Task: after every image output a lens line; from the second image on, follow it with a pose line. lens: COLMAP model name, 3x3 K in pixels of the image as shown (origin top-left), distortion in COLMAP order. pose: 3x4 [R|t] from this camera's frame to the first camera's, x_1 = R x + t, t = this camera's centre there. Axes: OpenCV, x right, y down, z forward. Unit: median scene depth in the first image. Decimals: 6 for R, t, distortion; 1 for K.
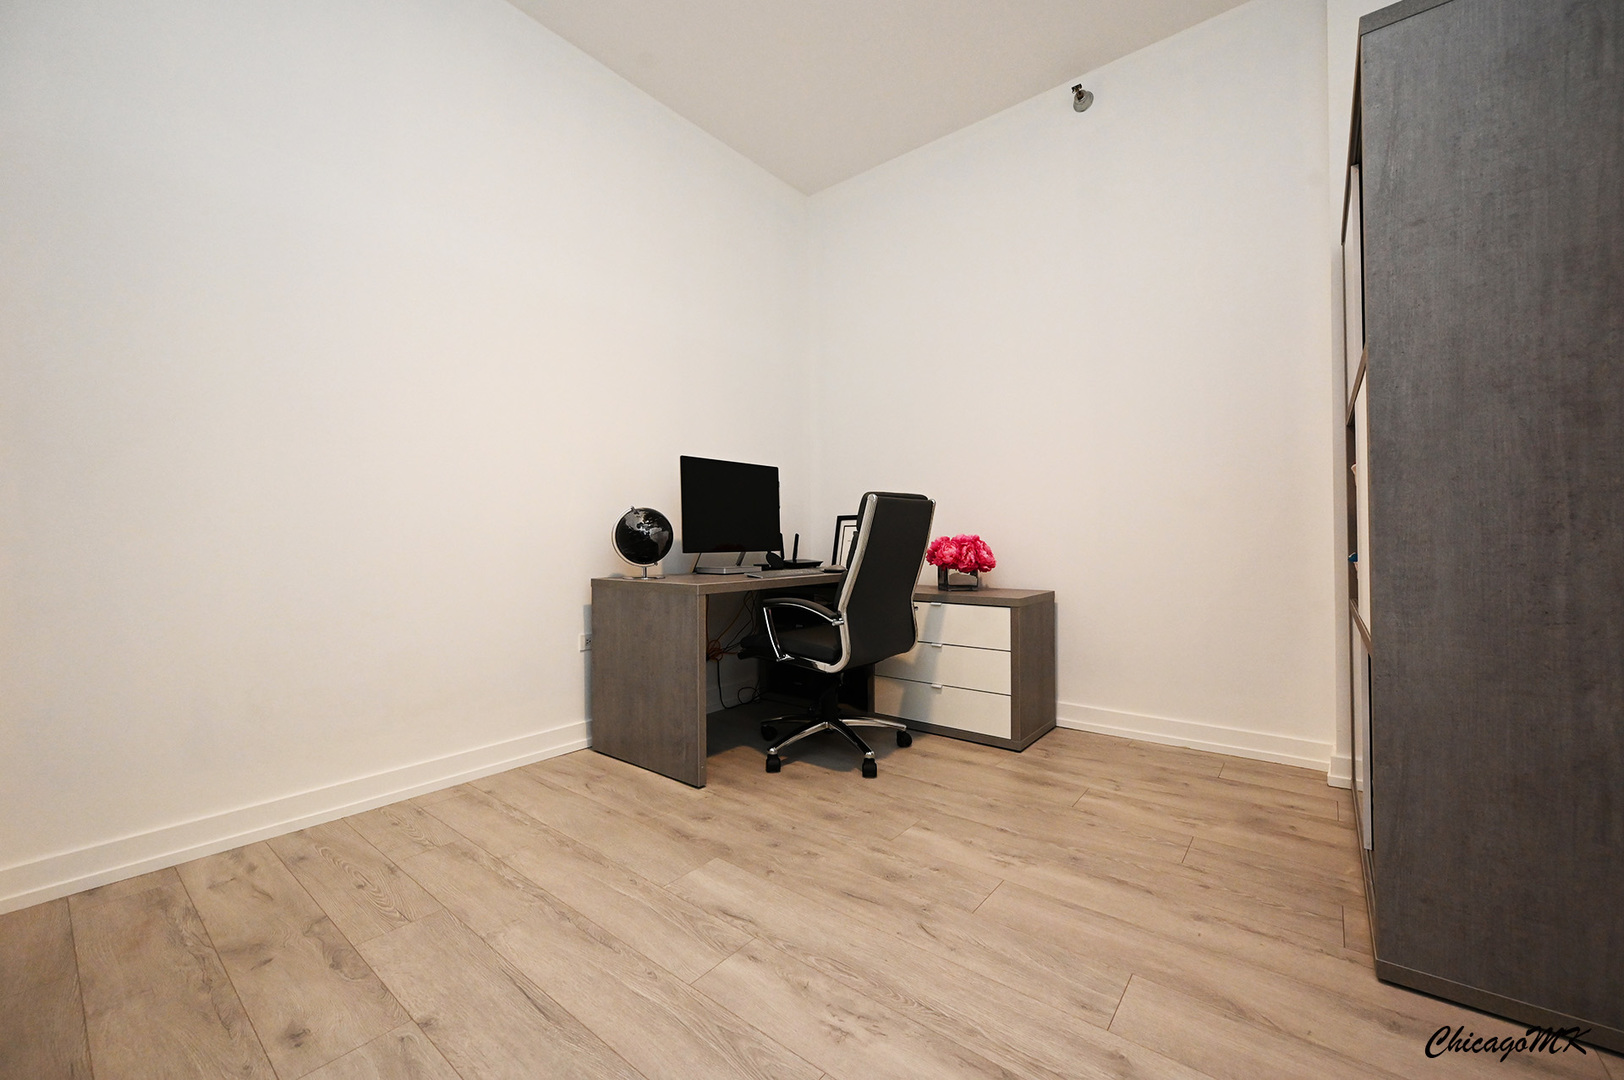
lens RADIAL K [[639.8, 0, 812.0], [0, 639.8, 540.0], [0, 0, 1]] dist [0.001027, 0.000518]
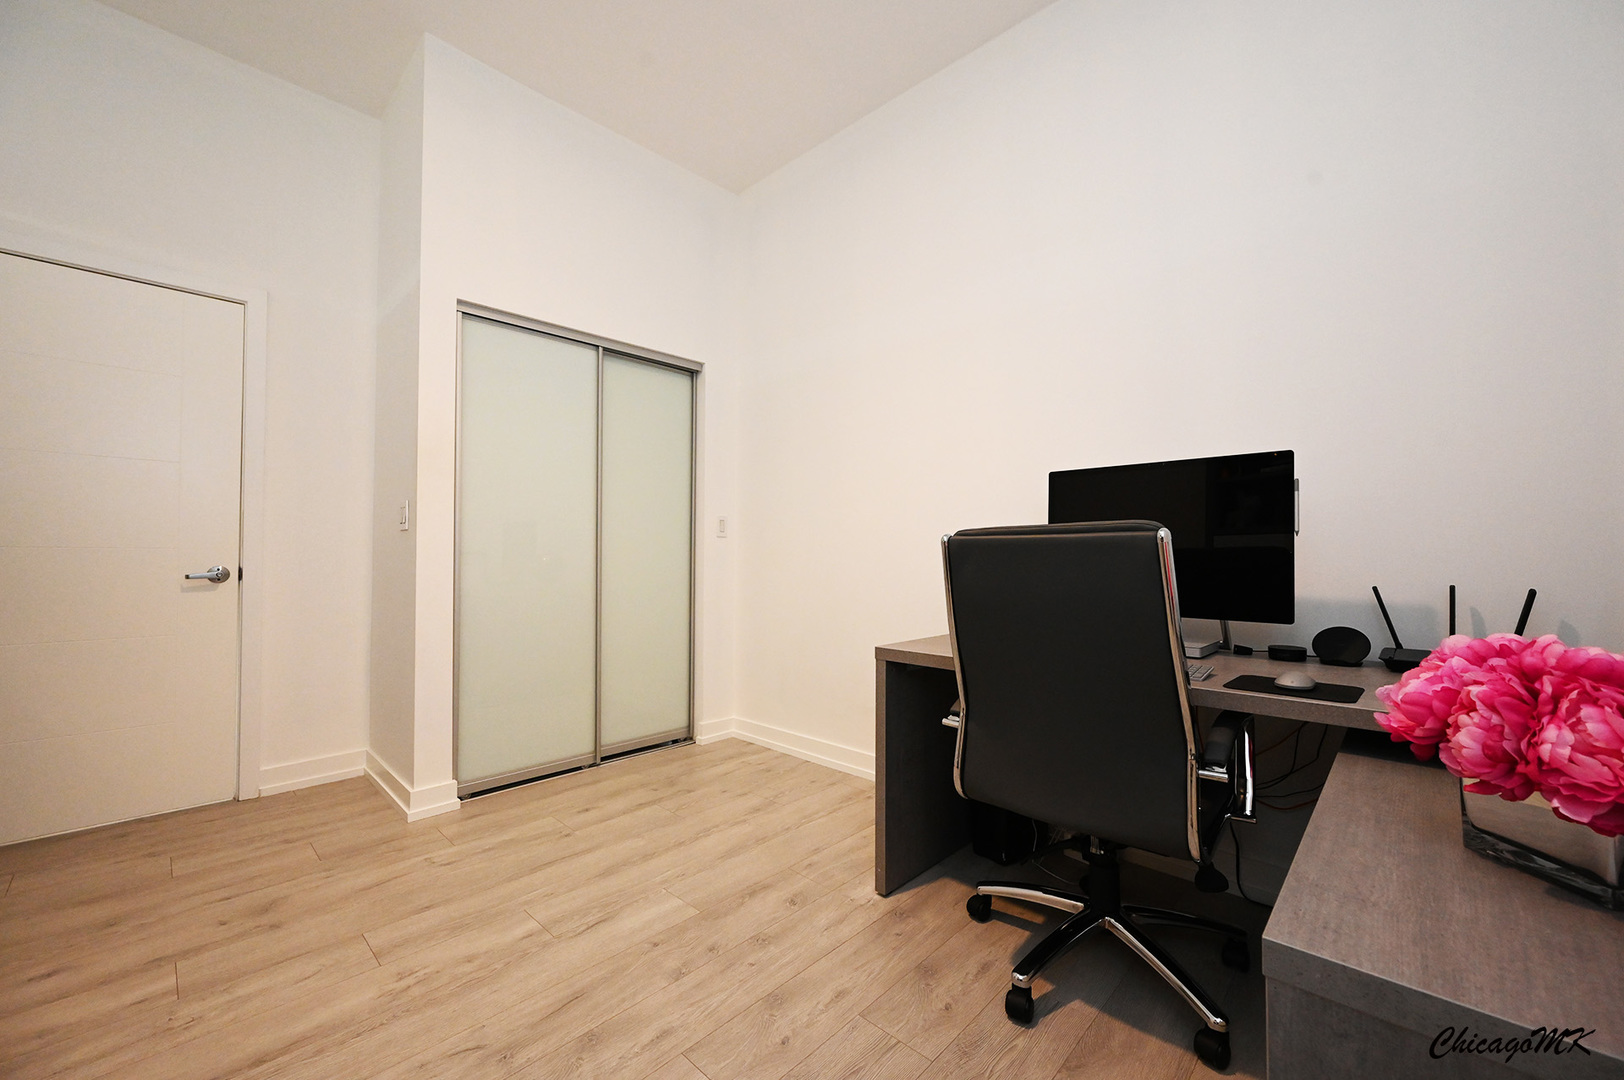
lens RADIAL K [[639.1, 0, 815.4], [0, 639.1, 541.7], [0, 0, 1]] dist [-0.000393, 0.000220]
pose [[-0.084332, -0.012051, -0.996365, 0.874564], [0.000446, 0.999926, -0.012132, -0.074251], [0.996438, -0.001467, -0.084320, 1.317697]]
